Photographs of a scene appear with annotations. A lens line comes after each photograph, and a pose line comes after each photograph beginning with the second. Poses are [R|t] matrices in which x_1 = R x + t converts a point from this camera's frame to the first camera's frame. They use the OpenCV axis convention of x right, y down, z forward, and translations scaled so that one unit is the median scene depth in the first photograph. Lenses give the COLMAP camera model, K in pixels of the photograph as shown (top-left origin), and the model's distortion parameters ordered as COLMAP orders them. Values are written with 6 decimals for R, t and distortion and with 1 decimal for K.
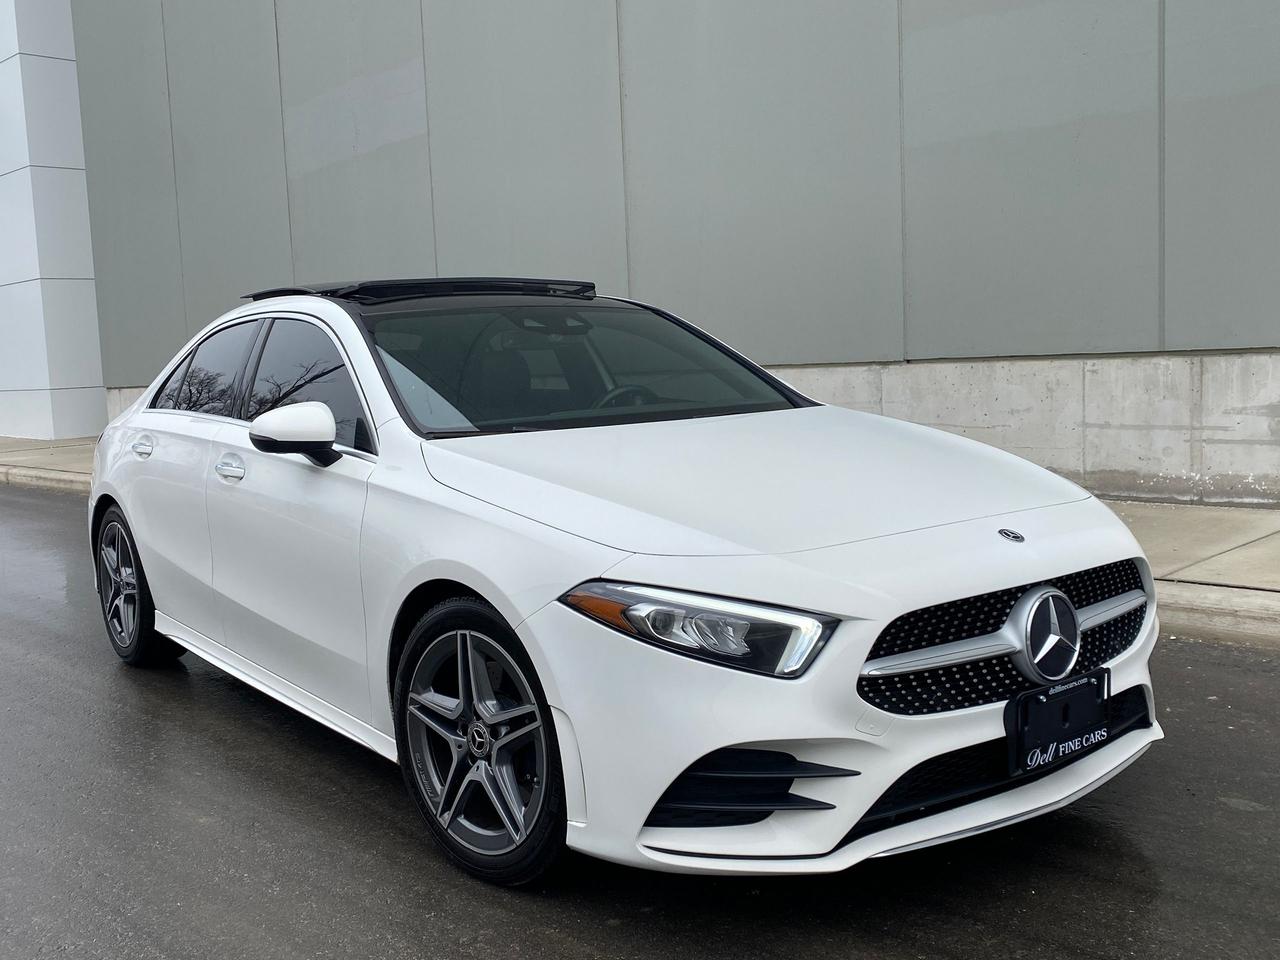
lens RADIAL K [[1254.6, 0, 640.0], [0, 1254.6, 480.0], [0, 0, 1]] dist [0.086840, -0.160031]
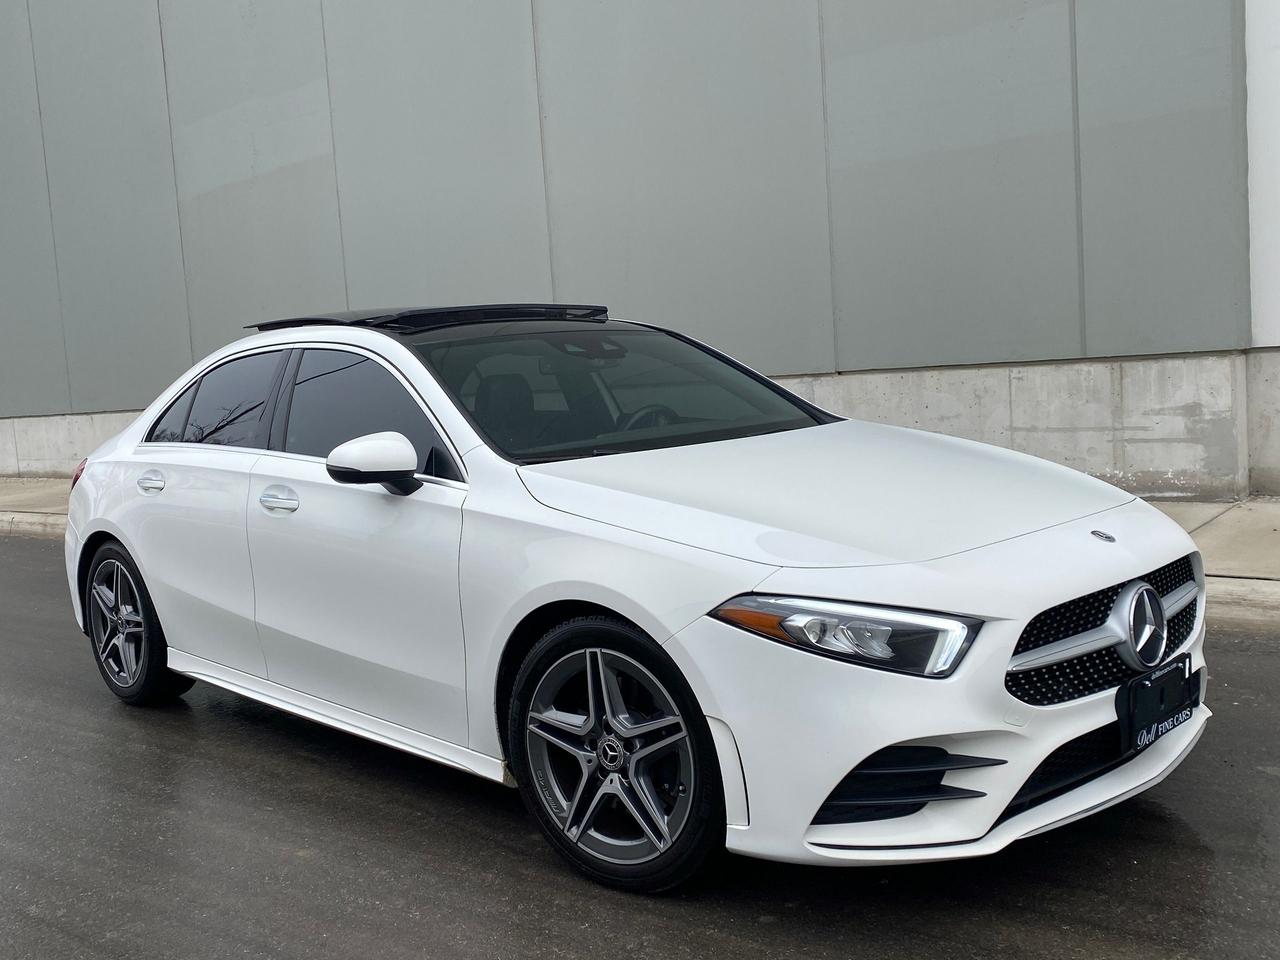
lens RADIAL K [[1254.6, 0, 640.0], [0, 1254.6, 480.0], [0, 0, 1]] dist [0.086840, -0.160031]
pose [[0.991931, -0.035155, 0.121806, -0.216330], [0.036343, 0.999311, -0.007539, -0.009932], [-0.121457, 0.011905, 0.992525, -0.032826]]
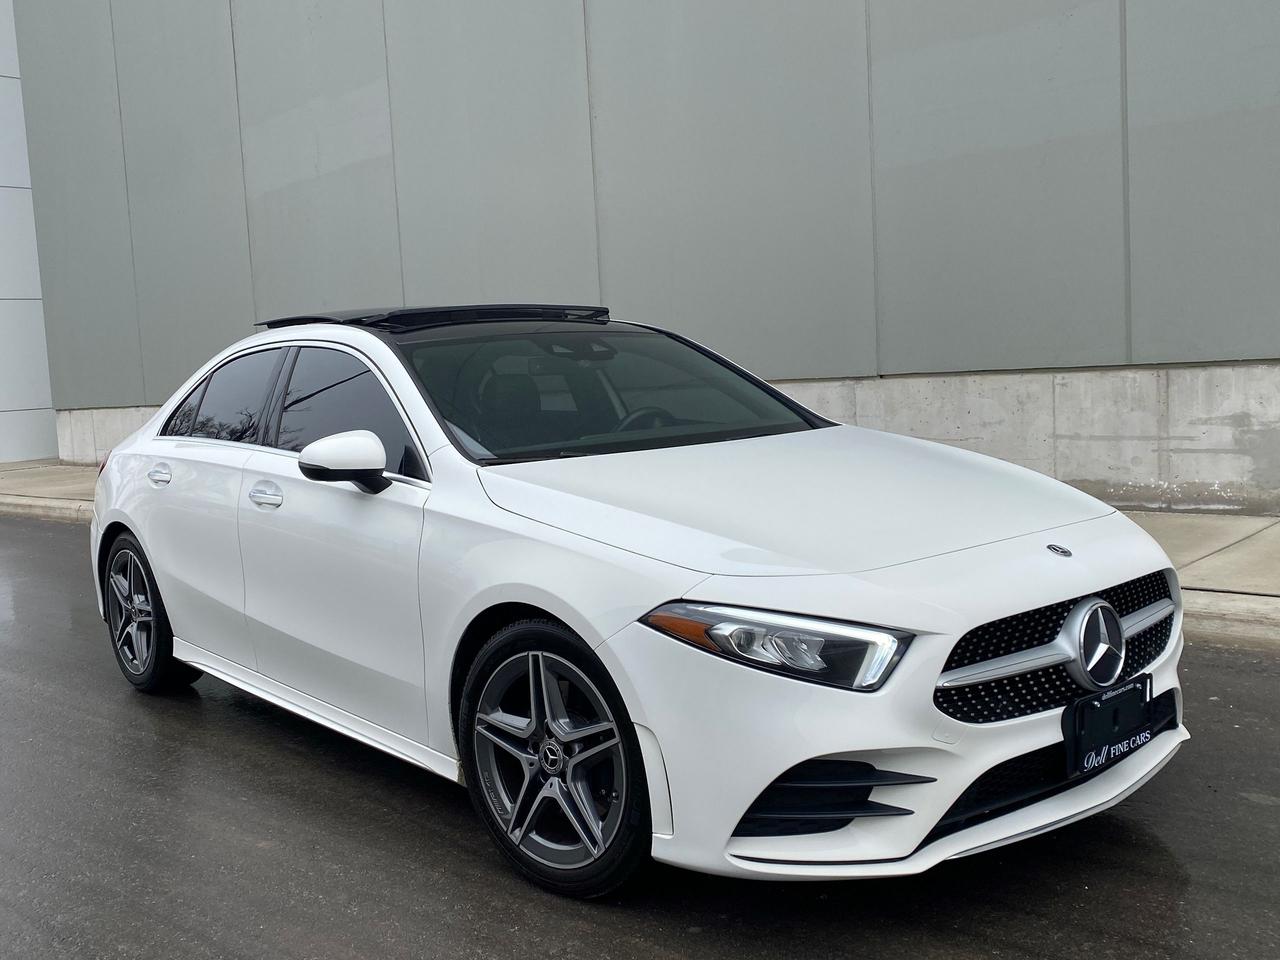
lens RADIAL K [[1254.6, 0, 640.0], [0, 1254.6, 480.0], [0, 0, 1]] dist [0.086840, -0.160031]
pose [[0.998509, -0.016191, 0.052134, -0.102683], [0.016671, 0.999822, -0.008779, -0.010725], [-0.051982, 0.009635, 0.998602, -0.036596]]
